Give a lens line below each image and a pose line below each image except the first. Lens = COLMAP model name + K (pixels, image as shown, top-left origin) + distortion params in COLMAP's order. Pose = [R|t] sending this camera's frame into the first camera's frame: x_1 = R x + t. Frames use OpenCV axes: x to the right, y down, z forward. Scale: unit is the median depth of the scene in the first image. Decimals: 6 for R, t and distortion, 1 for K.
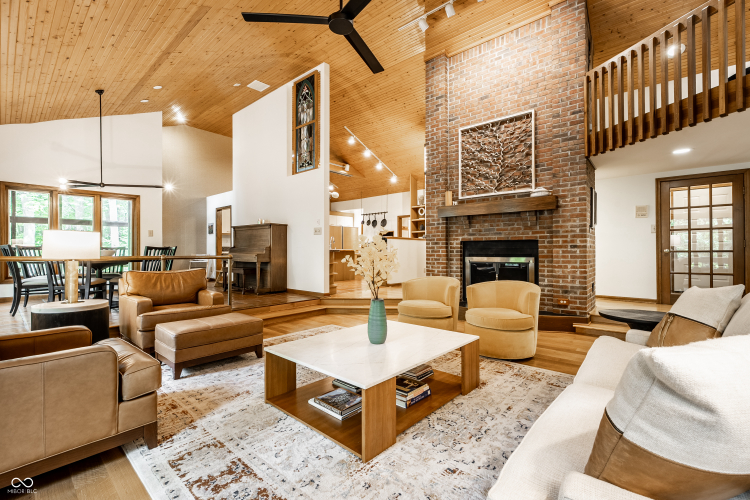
lens RADIAL K [[331.3, 0, 375.0], [0, 331.3, 250.0], [0, 0, 1]] dist [-0.001682, -0.000014]
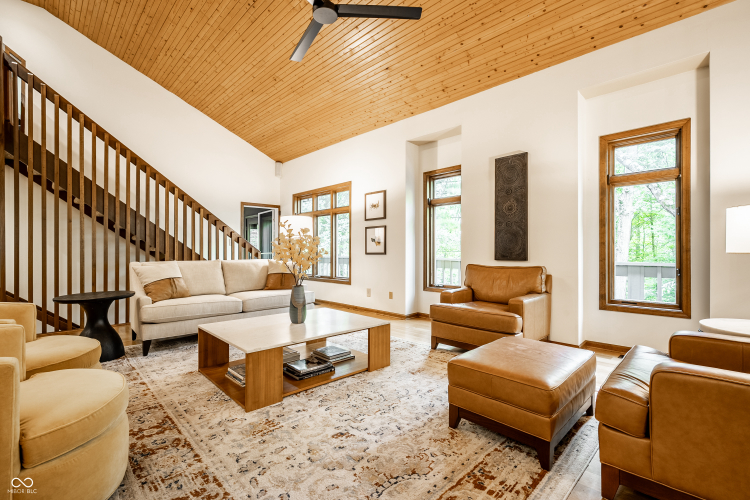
lens RADIAL K [[336.2, 0, 372.4], [0, 336.2, 252.1], [0, 0, 1]] dist [0.001807, 0.000138]
pose [[-0.997355, -0.000483, 0.072681, -0.159573], [-0.000530, 1.000000, -0.000626, 0.014065], [-0.072680, -0.000662, -0.997355, 1.015805]]
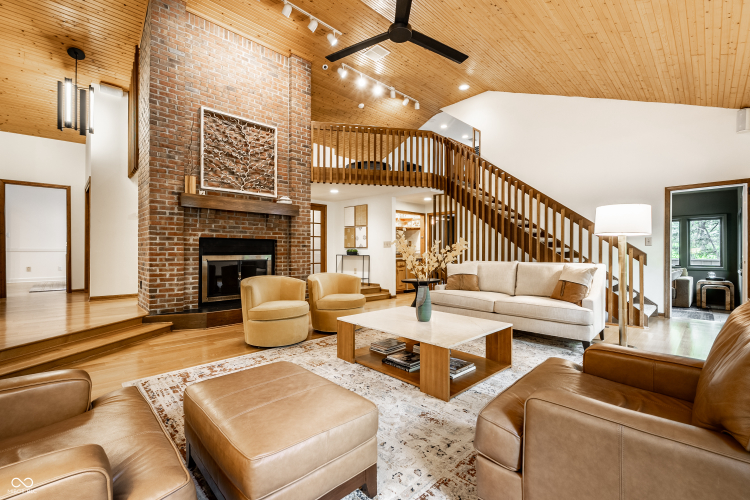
lens RADIAL K [[330.2, 0, 375.0], [0, 330.2, 250.0], [0, 0, 1]] dist [-0.000327, -0.000012]
pose [[0.084140, 0.003775, 0.996447, -0.588539], [-0.003922, 0.999986, -0.003457, 0.007727], [-0.996446, -0.003617, 0.084154, 0.505192]]
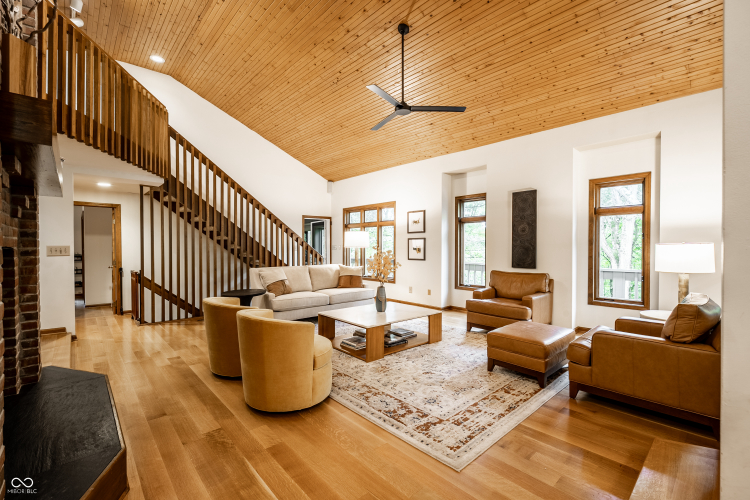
lens RADIAL K [[330.2, 0, 375.0], [0, 330.2, 250.0], [0, 0, 1]] dist [-0.000327, -0.000012]
pose [[-0.994557, -0.003593, 0.104136, -0.066420], [-0.002590, 0.999949, 0.009763, -0.031403], [-0.104166, 0.009440, -0.994515, 1.293198]]
